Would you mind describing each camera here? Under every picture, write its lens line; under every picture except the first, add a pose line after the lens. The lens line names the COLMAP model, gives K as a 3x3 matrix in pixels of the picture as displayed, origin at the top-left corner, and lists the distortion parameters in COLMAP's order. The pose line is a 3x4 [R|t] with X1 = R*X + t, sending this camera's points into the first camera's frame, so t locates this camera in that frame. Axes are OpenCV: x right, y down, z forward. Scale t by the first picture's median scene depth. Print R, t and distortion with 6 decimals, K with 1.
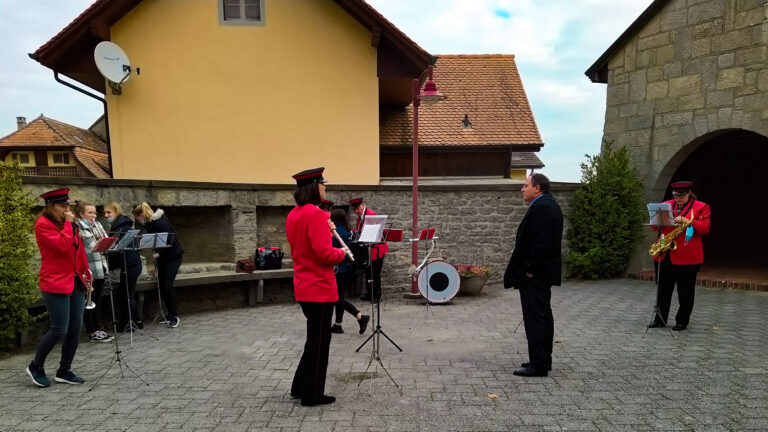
lens RADIAL K [[667.5, 0, 406.6], [0, 667.5, 331.9], [0, 0, 1]] dist [0.079097, -0.103240]
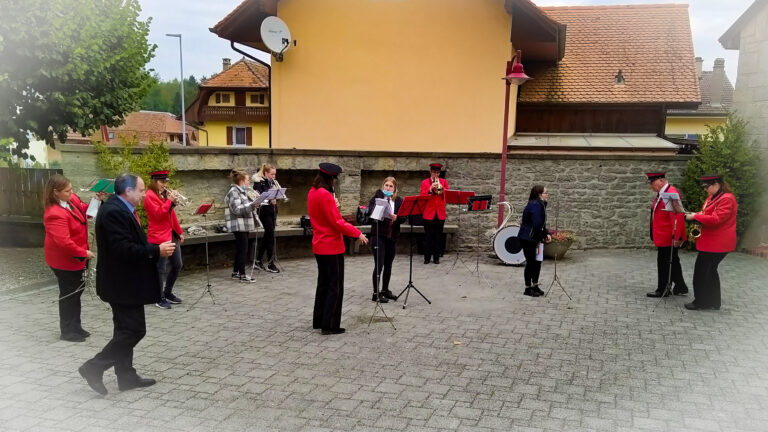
lens RADIAL K [[742.9, 0, 416.6], [0, 742.9, 273.4], [0, 0, 1]] dist [0.046937, 0.000000]
pose [[0.961409, 0.077659, -0.263936, 0.184915], [-0.080432, 0.996760, 0.000301, -0.014086], [0.263104, 0.020939, 0.964540, -0.176875]]
